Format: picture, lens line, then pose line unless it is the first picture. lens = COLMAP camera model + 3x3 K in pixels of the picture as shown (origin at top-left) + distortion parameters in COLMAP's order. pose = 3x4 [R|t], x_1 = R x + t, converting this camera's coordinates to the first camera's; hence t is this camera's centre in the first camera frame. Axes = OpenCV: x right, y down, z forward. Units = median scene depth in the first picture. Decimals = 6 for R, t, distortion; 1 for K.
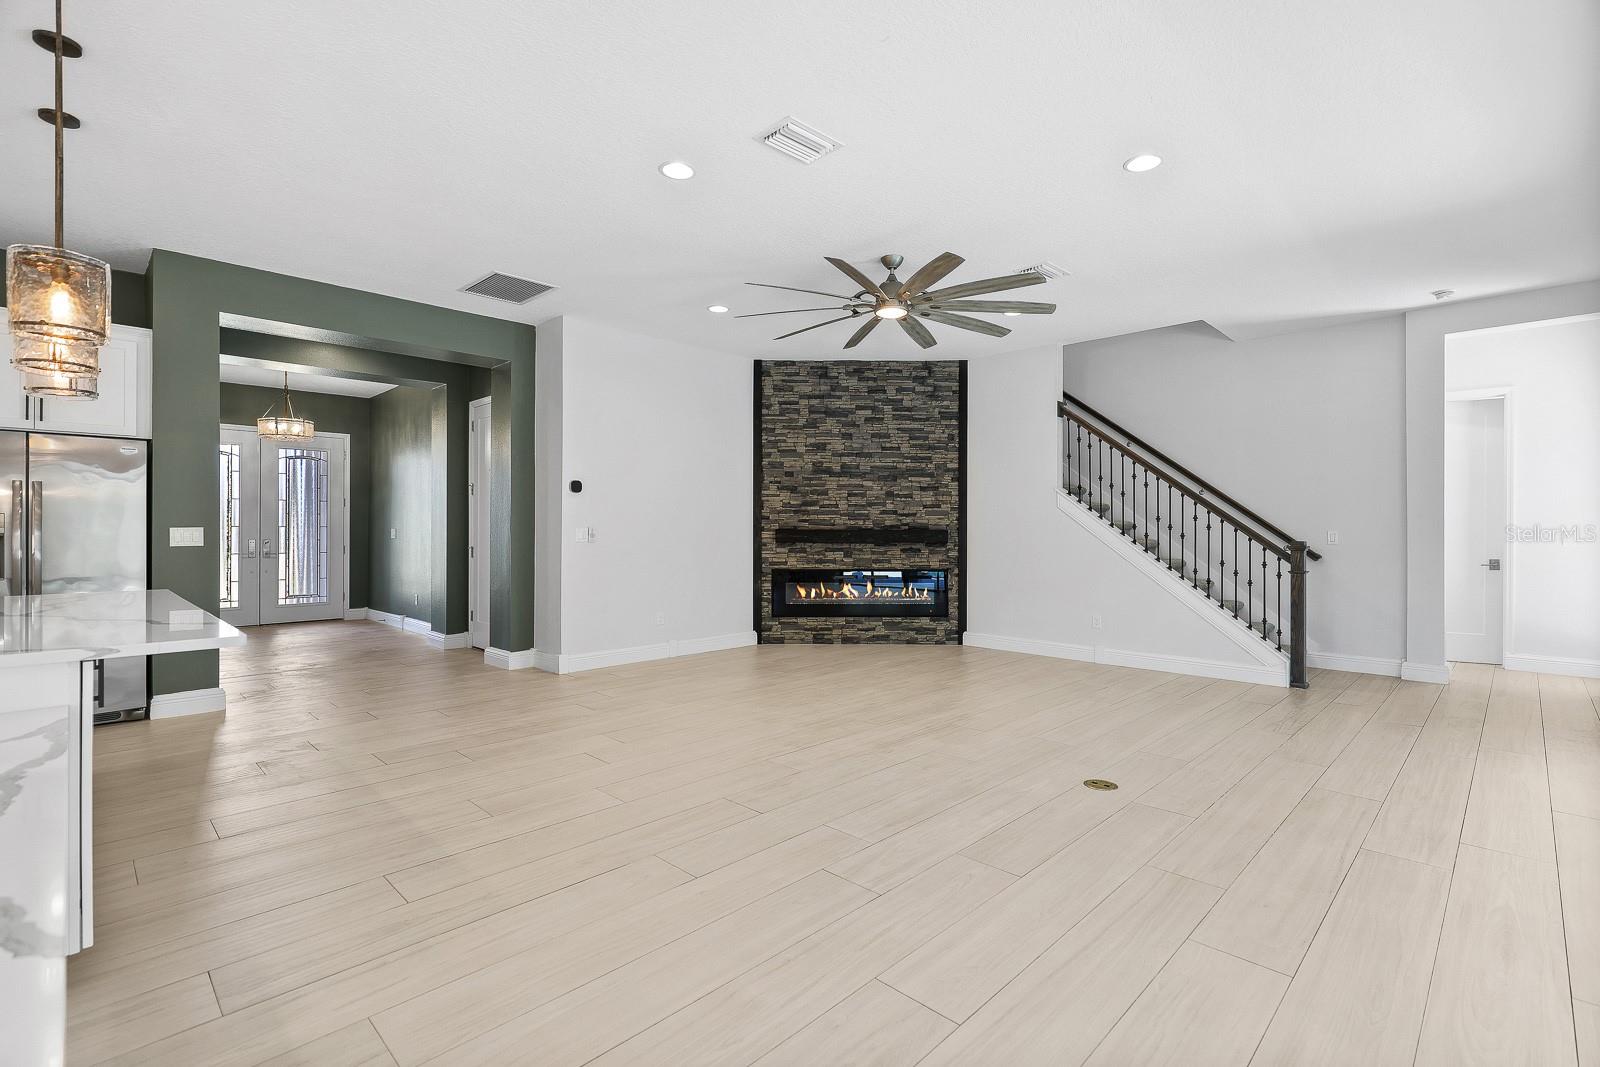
lens RADIAL K [[728.8, 0, 806.5], [0, 728.8, 531.5], [0, 0, 1]] dist [-0.001219, -0.000110]
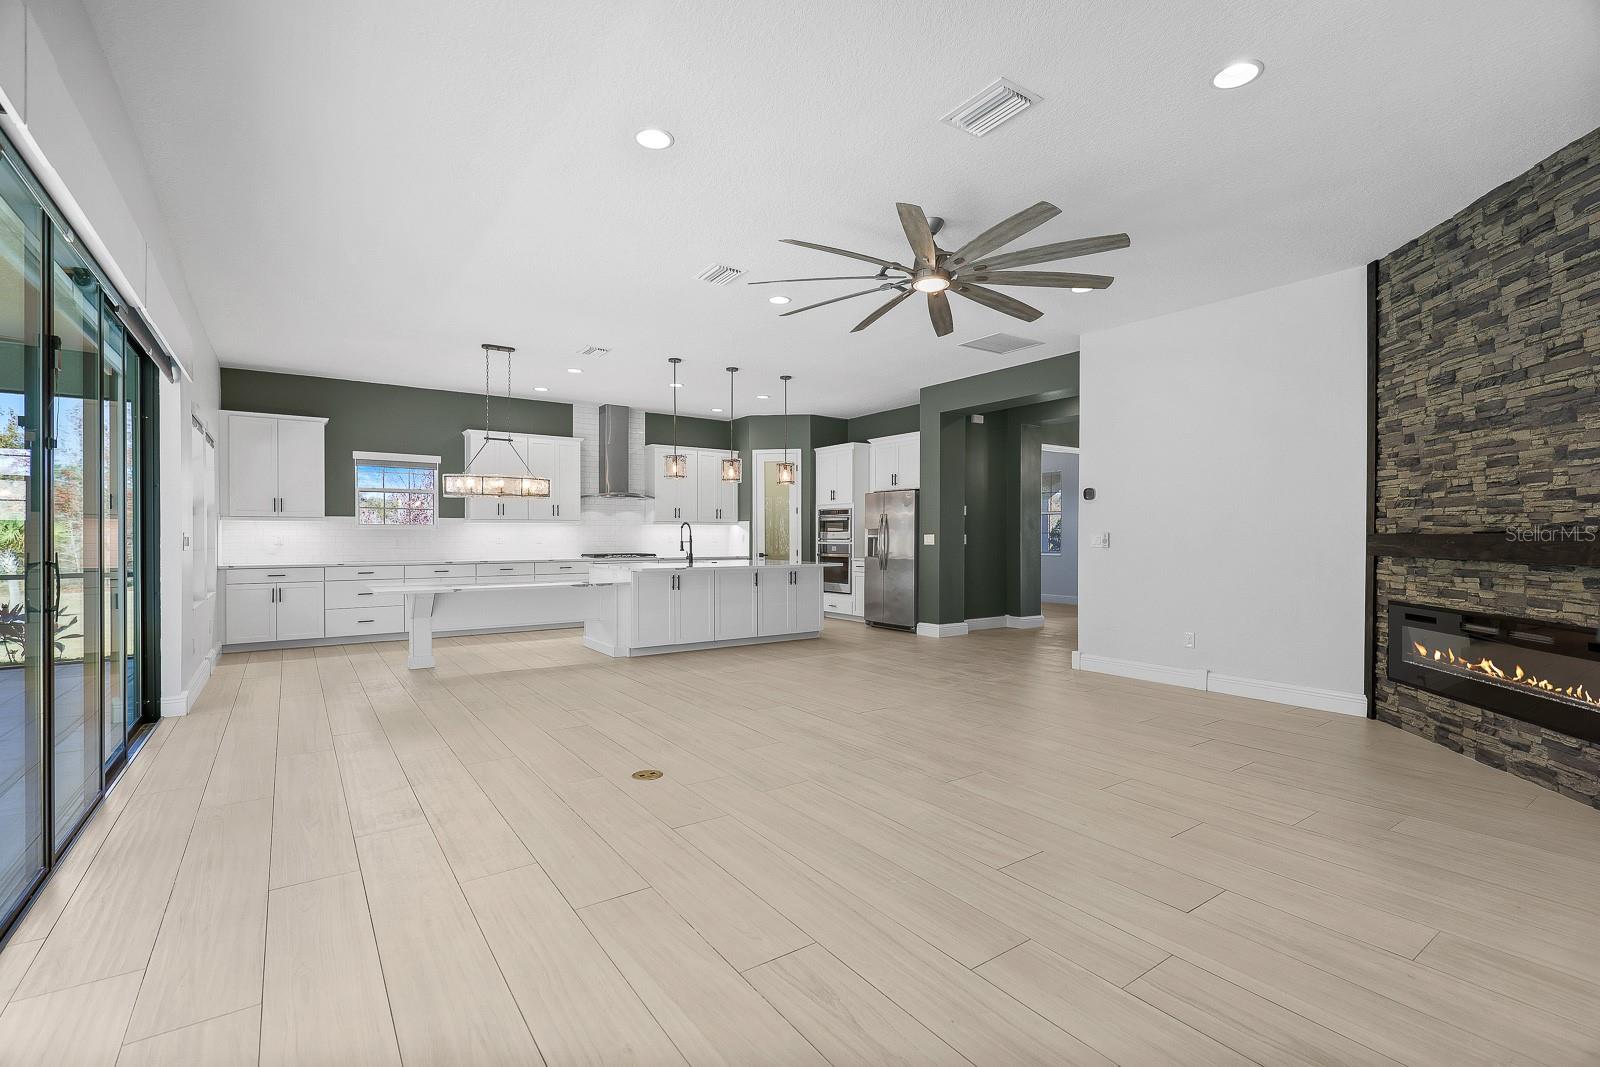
lens RADIAL K [[728.8, 0, 805.0], [0, 728.8, 537.7], [0, 0, 1]] dist [-0.001219, -0.000110]
pose [[-0.176466, 0.001737, -0.984305, 0.630450], [-0.001555, 0.999997, 0.002043, -0.000247], [0.984306, 0.001891, -0.176462, 0.632058]]
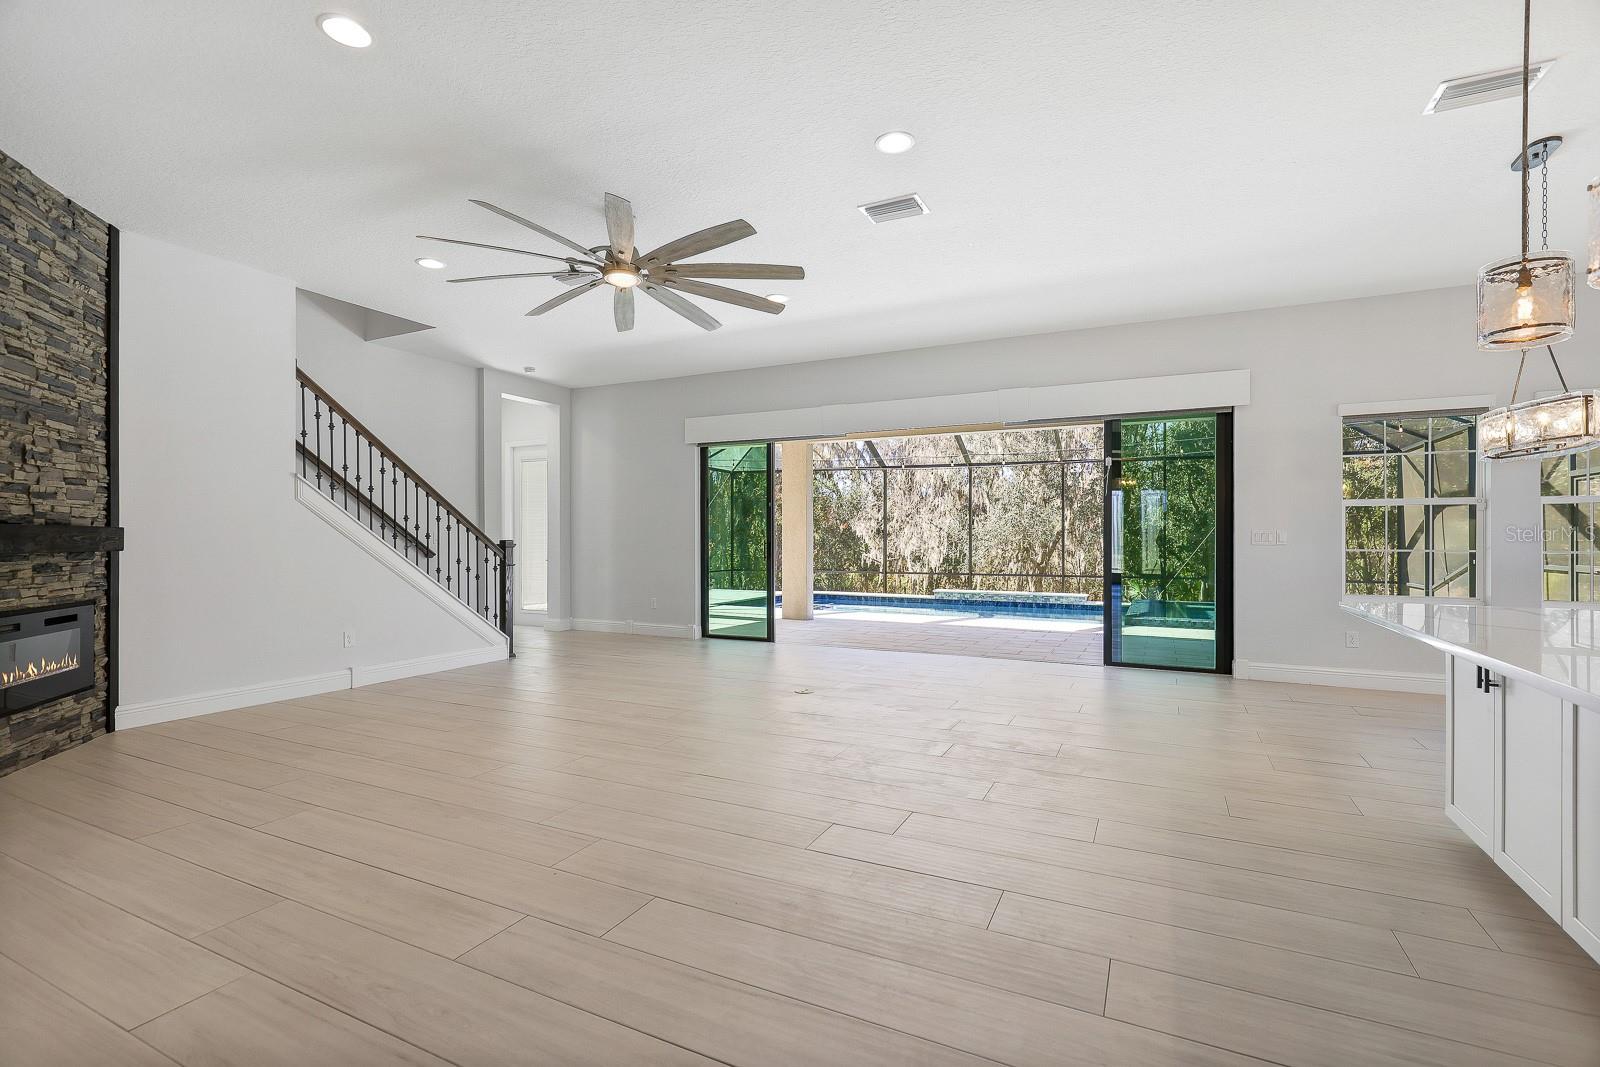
lens RADIAL K [[728.8, 0, 793.1], [0, 728.8, 535.0], [0, 0, 1]] dist [-0.001219, -0.000110]
pose [[-0.328927, -0.002390, 0.944352, -0.490700], [0.000194, 0.999997, 0.002599, 0.002440], [-0.944355, 0.001038, -0.328926, 0.689381]]
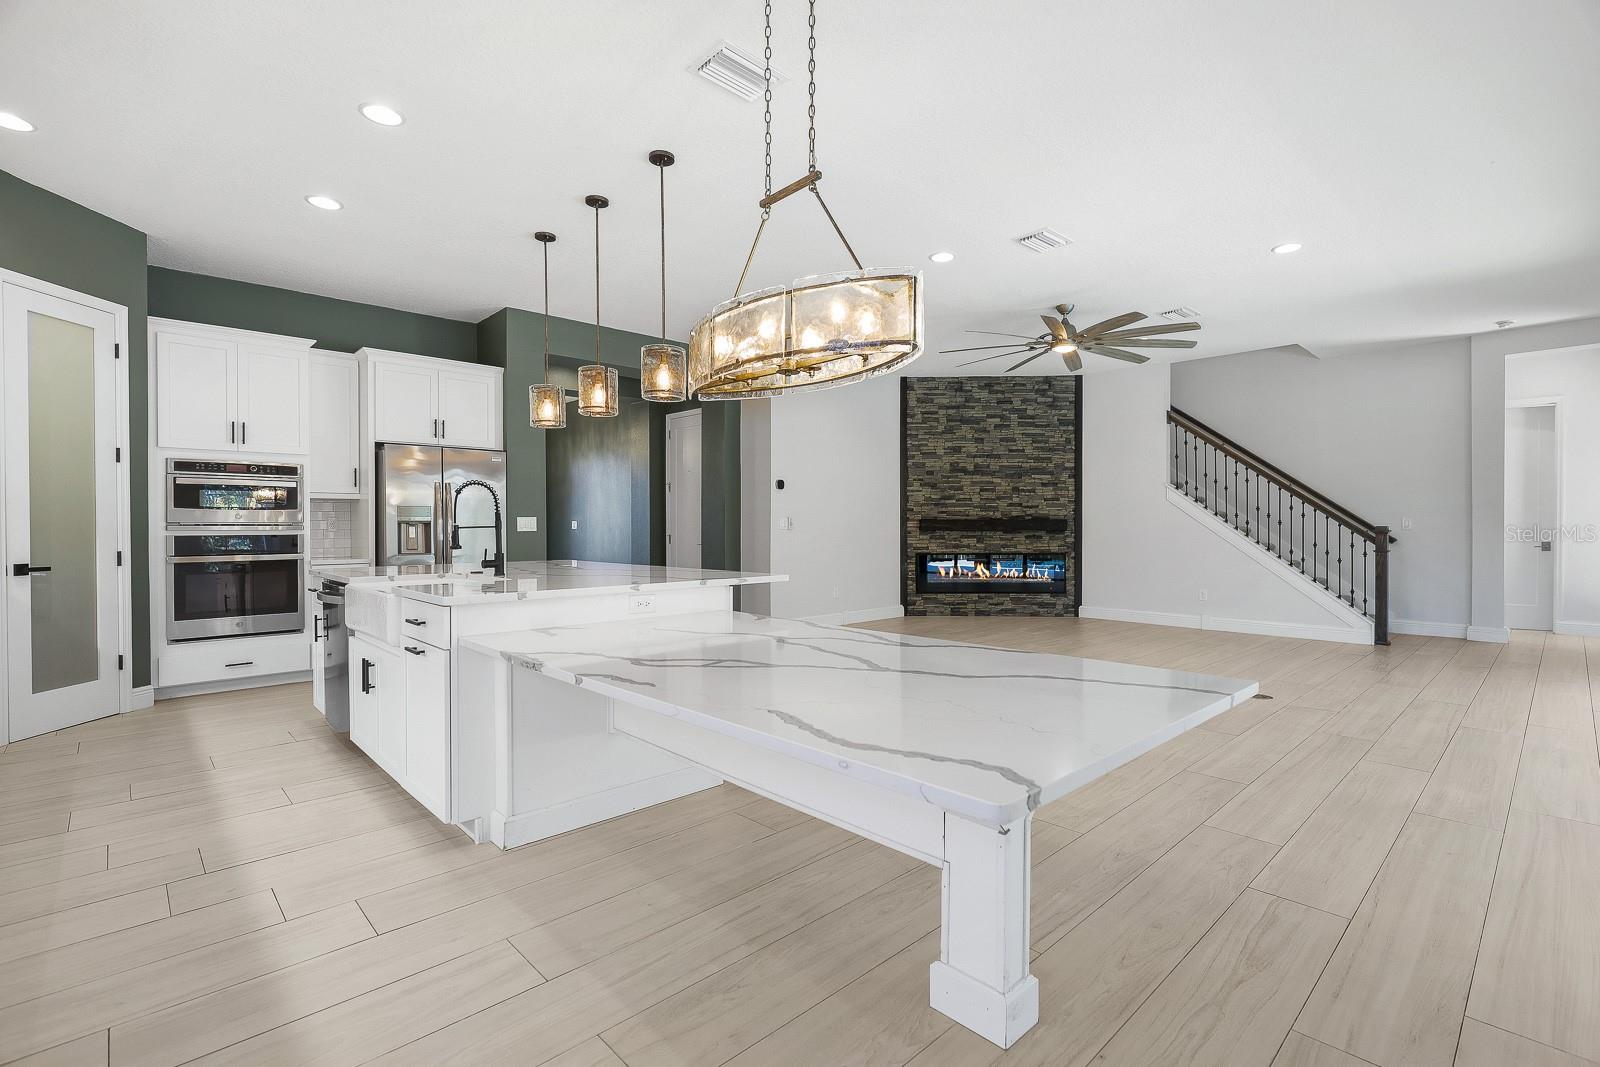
lens RADIAL K [[728.8, 0, 805.4], [0, 728.8, 530.2], [0, 0, 1]] dist [-0.001219, -0.000110]
pose [[0.999469, -0.003137, -0.032419, -0.188600], [0.003265, 0.999987, 0.003895, 0.009242], [0.032407, -0.003999, 0.999467, -0.189985]]
